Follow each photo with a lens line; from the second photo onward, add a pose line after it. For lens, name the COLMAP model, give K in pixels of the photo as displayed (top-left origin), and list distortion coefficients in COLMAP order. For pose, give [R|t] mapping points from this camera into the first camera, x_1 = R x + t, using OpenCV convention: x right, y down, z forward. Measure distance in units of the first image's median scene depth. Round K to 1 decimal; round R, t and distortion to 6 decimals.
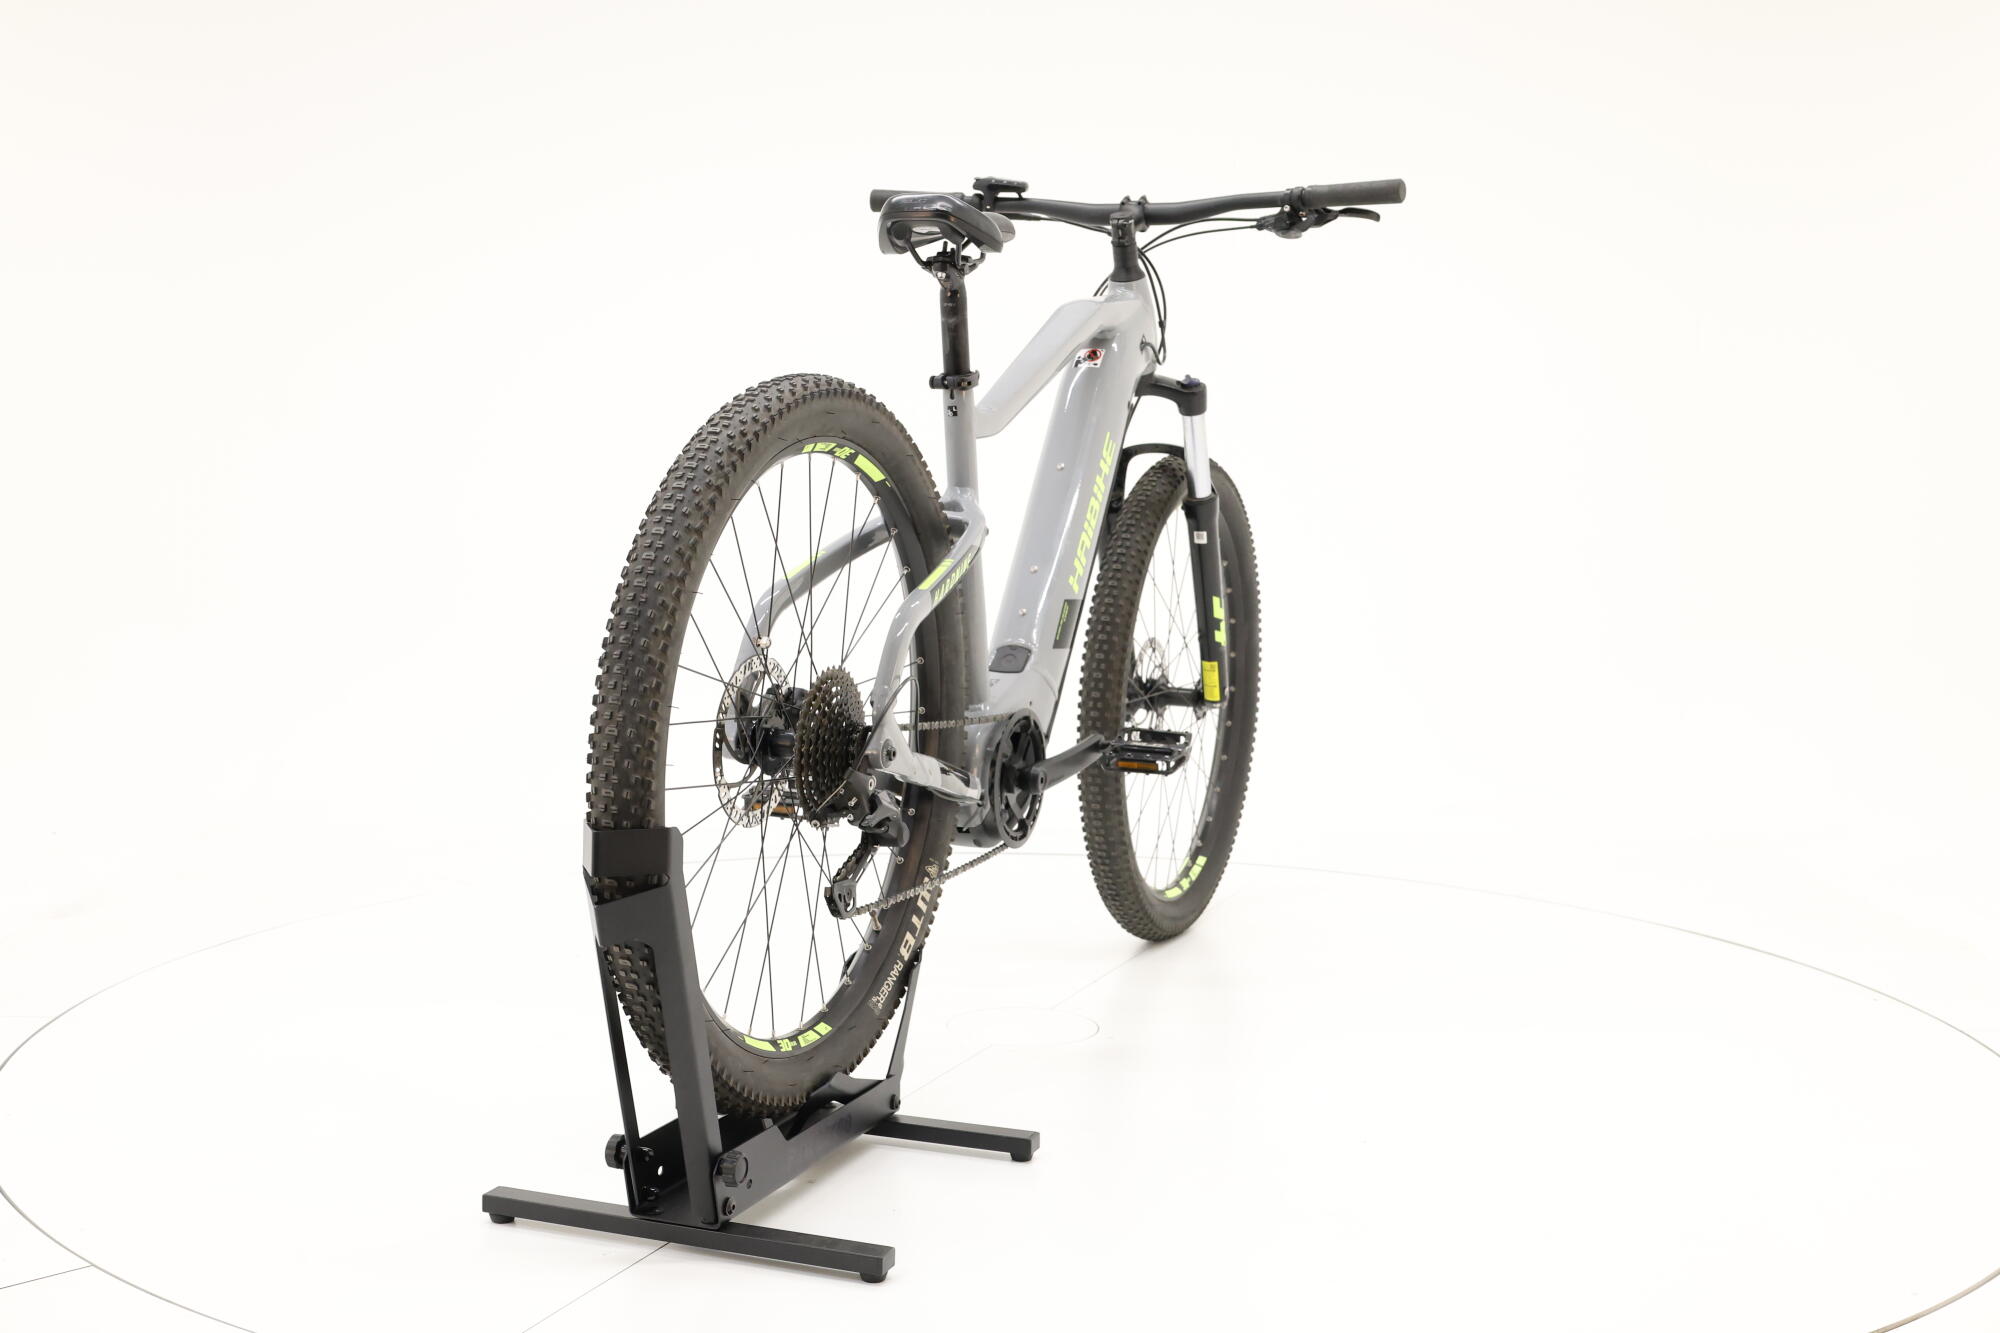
lens RADIAL K [[2316.4, 0, 1006.1], [0, 2316.4, 671.5], [0, 0, 1]] dist [0.055351, 0.000000]
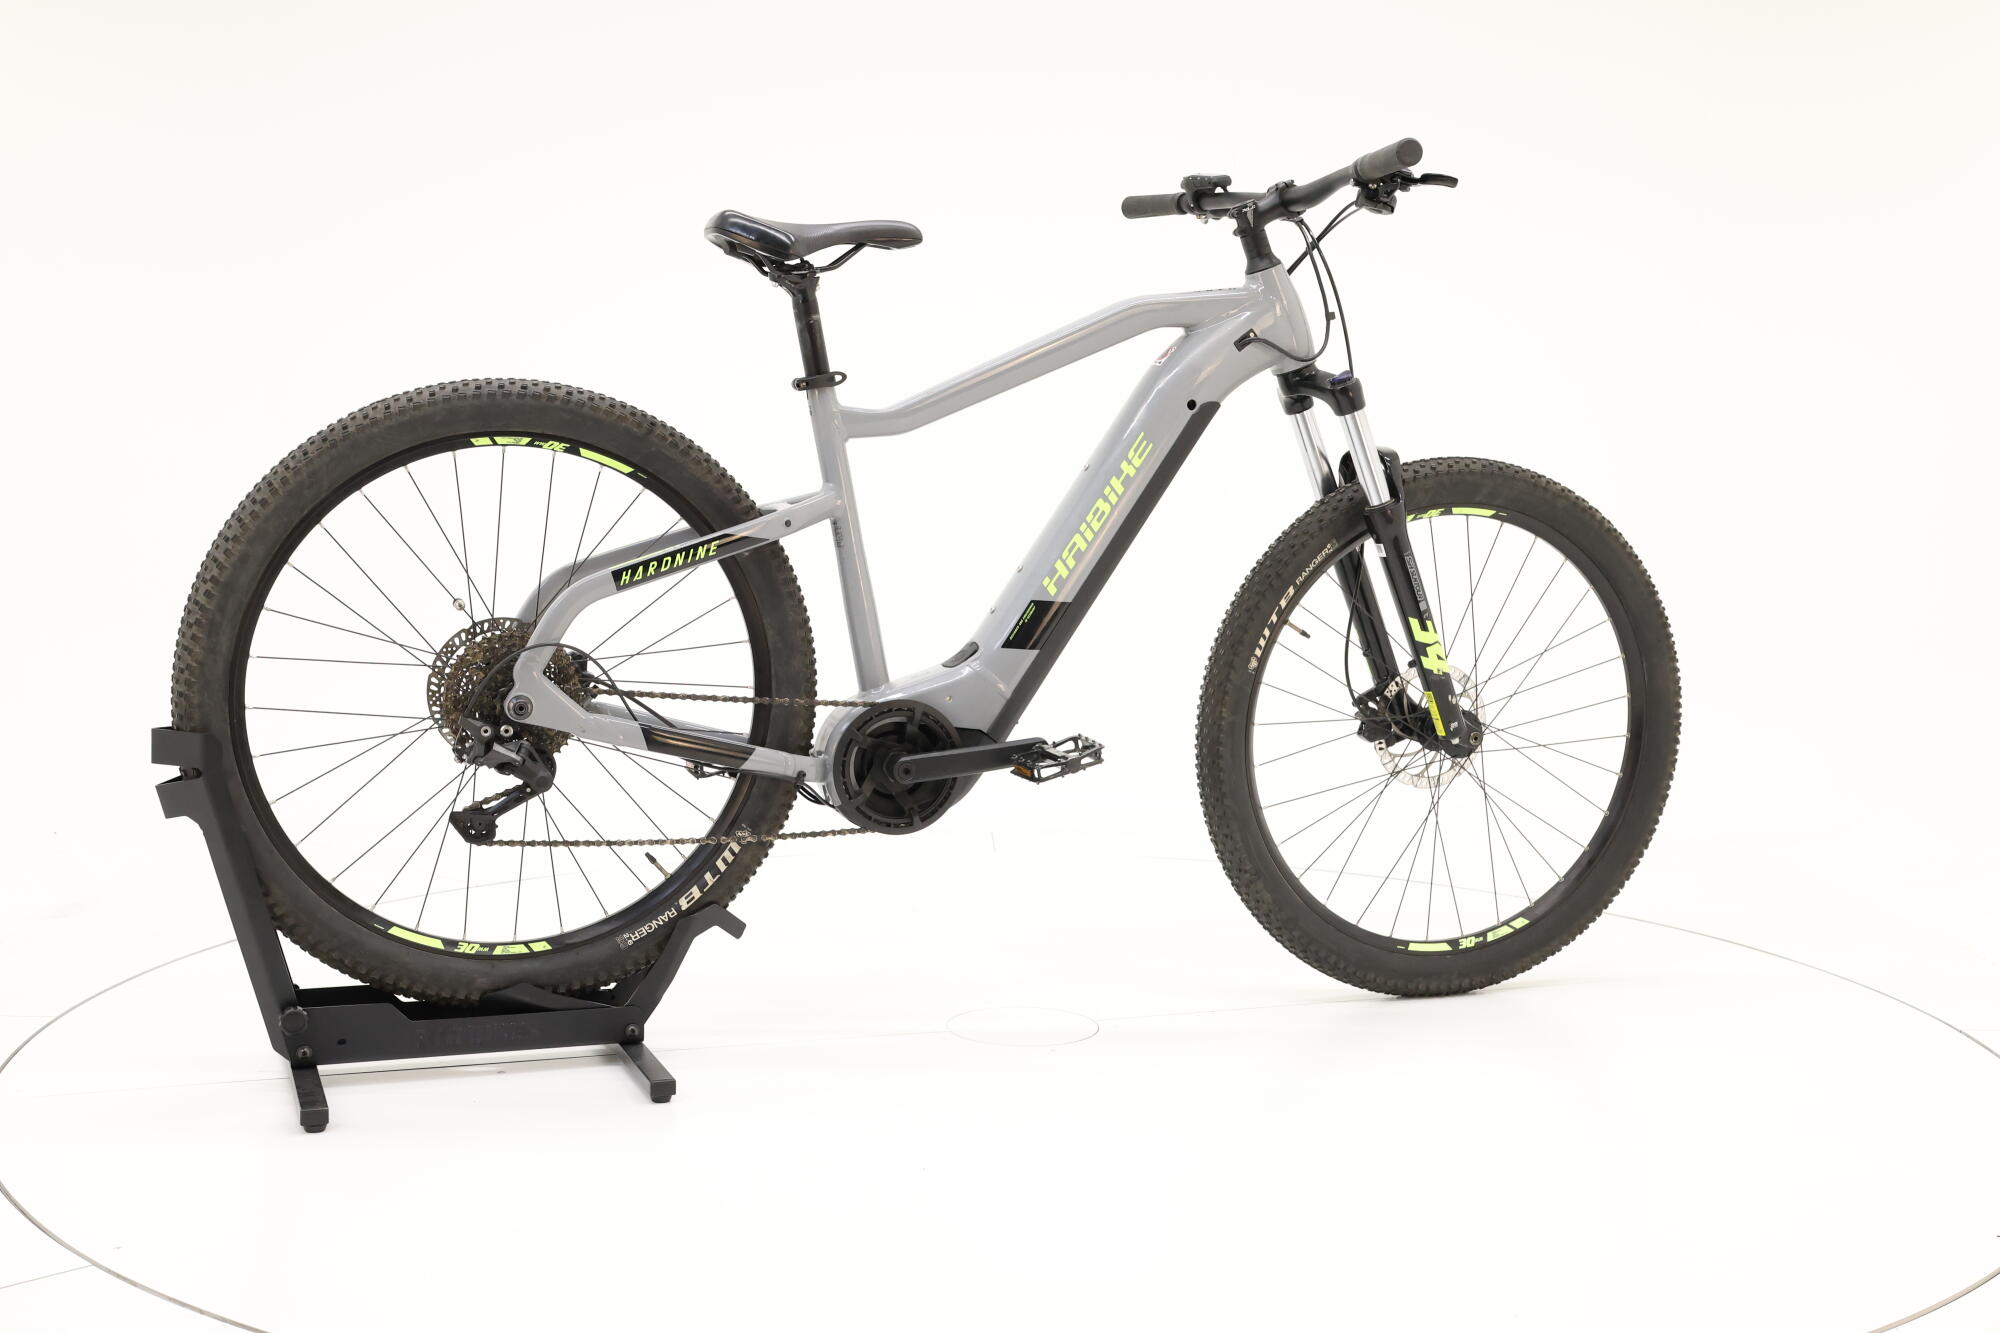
lens RADIAL K [[2316.4, 0, 1006.5], [0, 2316.4, 668.4], [0, 0, 1]] dist [0.055351, 0.000000]
pose [[0.628926, 0.062837, -0.774922, 0.873787], [-0.076805, 0.996874, 0.018499, -0.021046], [0.773662, 0.047883, 0.631786, 0.404361]]
